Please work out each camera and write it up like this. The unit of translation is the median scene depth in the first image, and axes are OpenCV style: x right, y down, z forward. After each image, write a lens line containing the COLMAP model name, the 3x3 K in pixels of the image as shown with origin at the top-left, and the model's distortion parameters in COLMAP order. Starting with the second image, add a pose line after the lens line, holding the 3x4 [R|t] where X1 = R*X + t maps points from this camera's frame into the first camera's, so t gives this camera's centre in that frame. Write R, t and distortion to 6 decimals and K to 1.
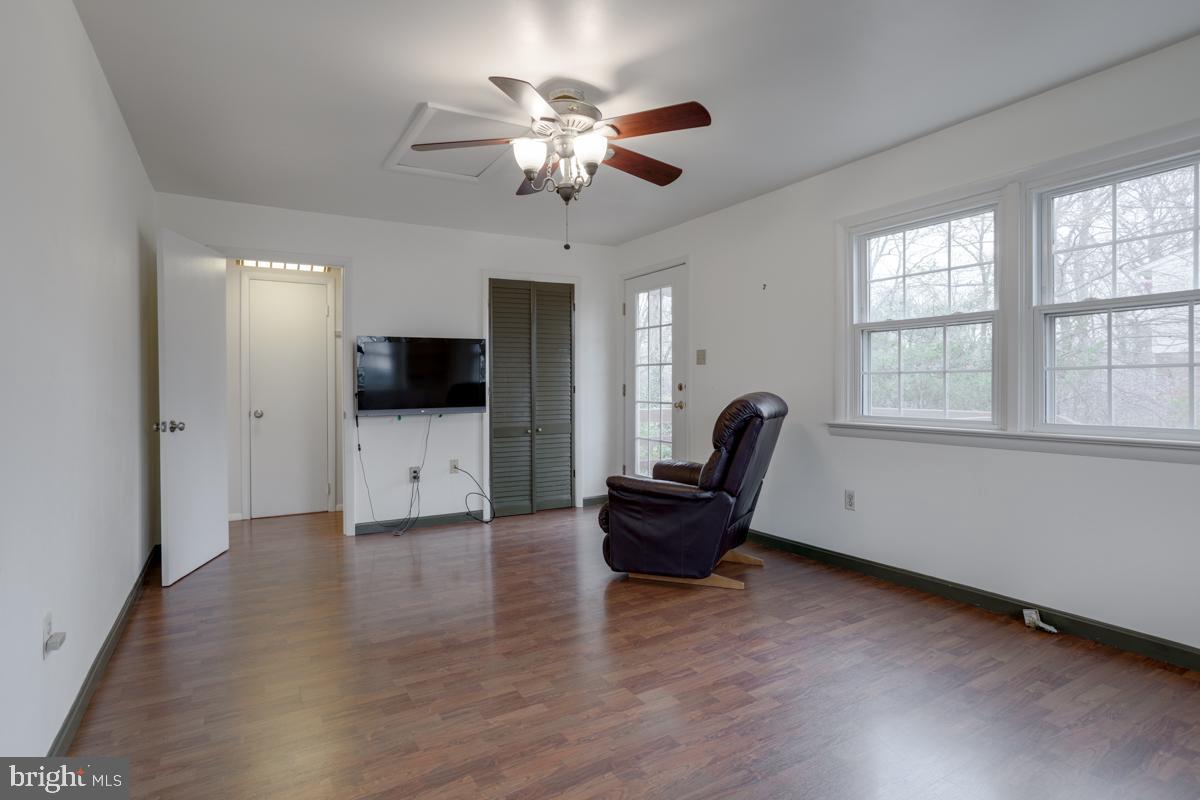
lens RADIAL K [[617.7, 0, 607.4], [0, 617.7, 389.8], [0, 0, 1]] dist [-0.051405, 0.038963]
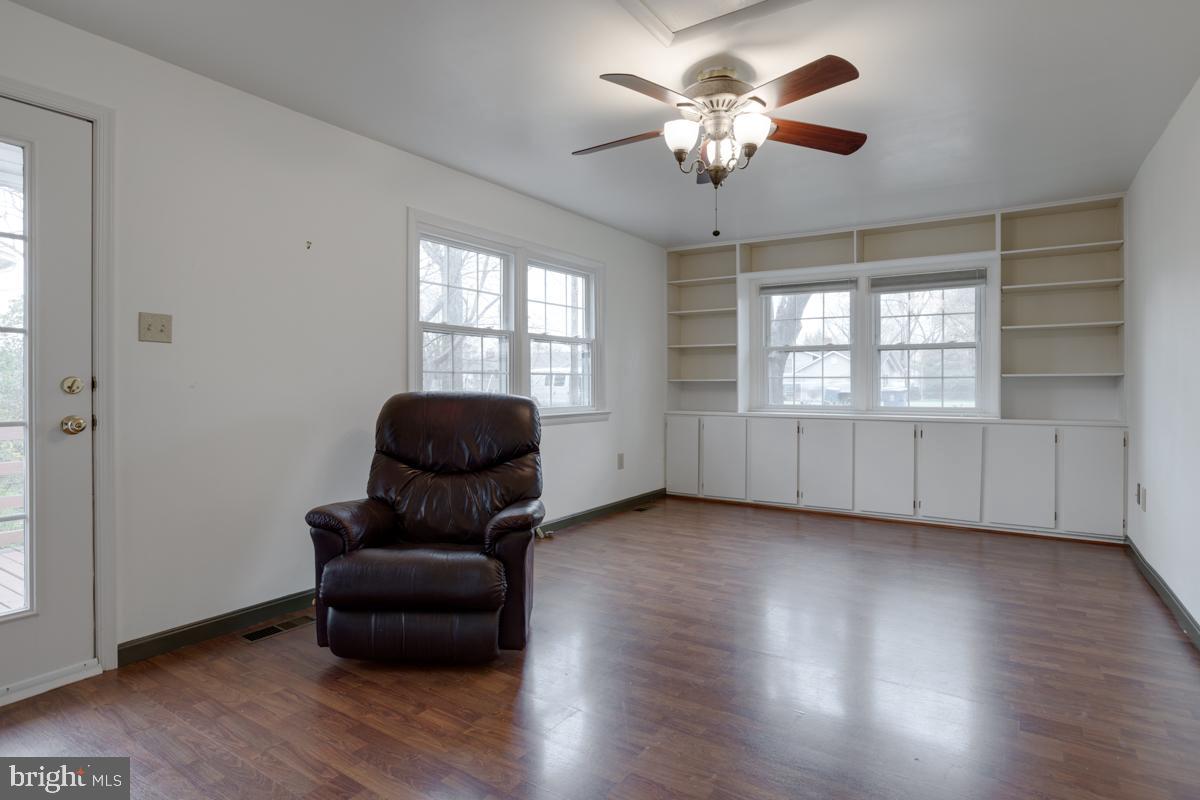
lens RADIAL K [[617.7, 0, 607.4], [0, 617.7, 389.8], [0, 0, 1]] dist [-0.051405, 0.038963]
pose [[-0.432881, 0.001945, 0.901449, -0.830247], [0.008916, 0.999958, 0.002124, 0.001742], [-0.901407, 0.008957, -0.432880, 1.546790]]
